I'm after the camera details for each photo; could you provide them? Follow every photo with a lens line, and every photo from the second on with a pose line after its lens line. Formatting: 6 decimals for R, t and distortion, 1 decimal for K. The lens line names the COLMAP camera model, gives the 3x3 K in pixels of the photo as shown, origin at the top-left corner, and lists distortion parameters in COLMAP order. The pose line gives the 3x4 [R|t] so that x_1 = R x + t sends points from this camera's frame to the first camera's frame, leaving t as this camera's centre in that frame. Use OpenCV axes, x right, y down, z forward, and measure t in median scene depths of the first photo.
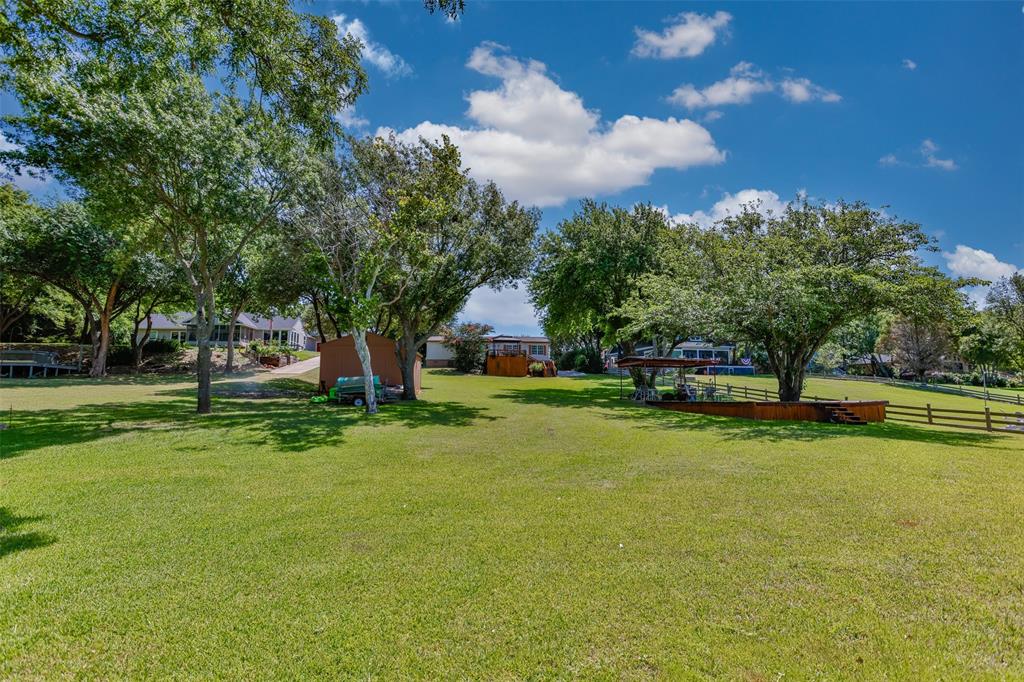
lens RADIAL K [[492.3, 0, 510.3], [0, 492.3, 336.4], [0, 0, 1]] dist [-0.041438, 0.026987]
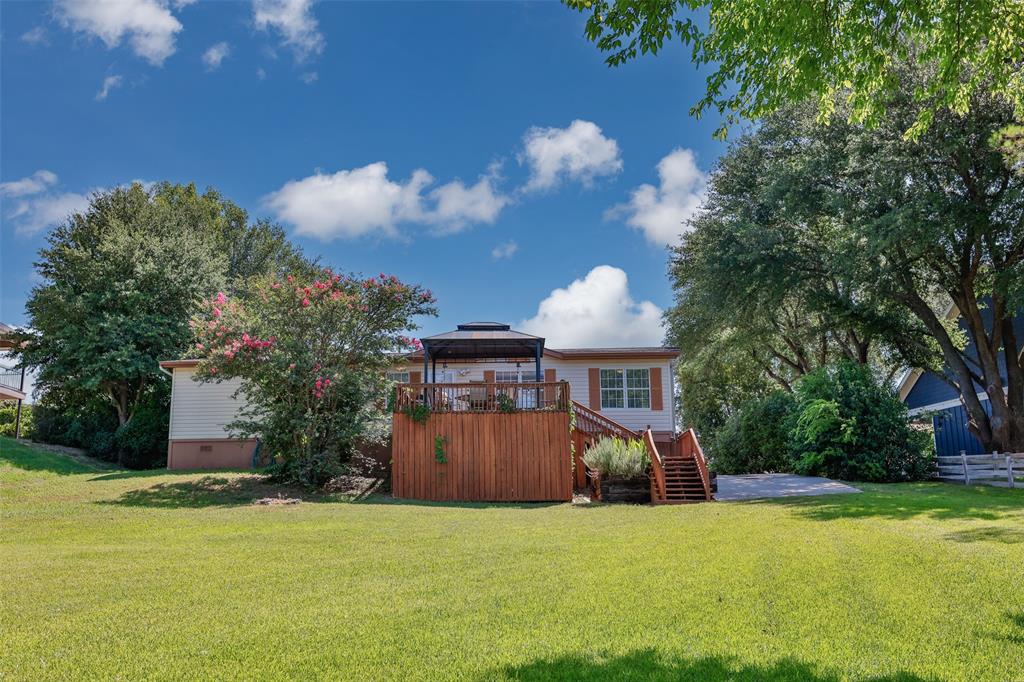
lens RADIAL K [[990.8, 0, 512.0], [0, 990.8, 341.0], [0, 0, 1]] dist [0.000833, -0.000699]
pose [[0.995292, -0.034124, -0.090711, 0.047583], [0.027361, 0.996825, -0.074778, 0.041546], [0.092975, 0.071944, 0.993066, 0.549078]]
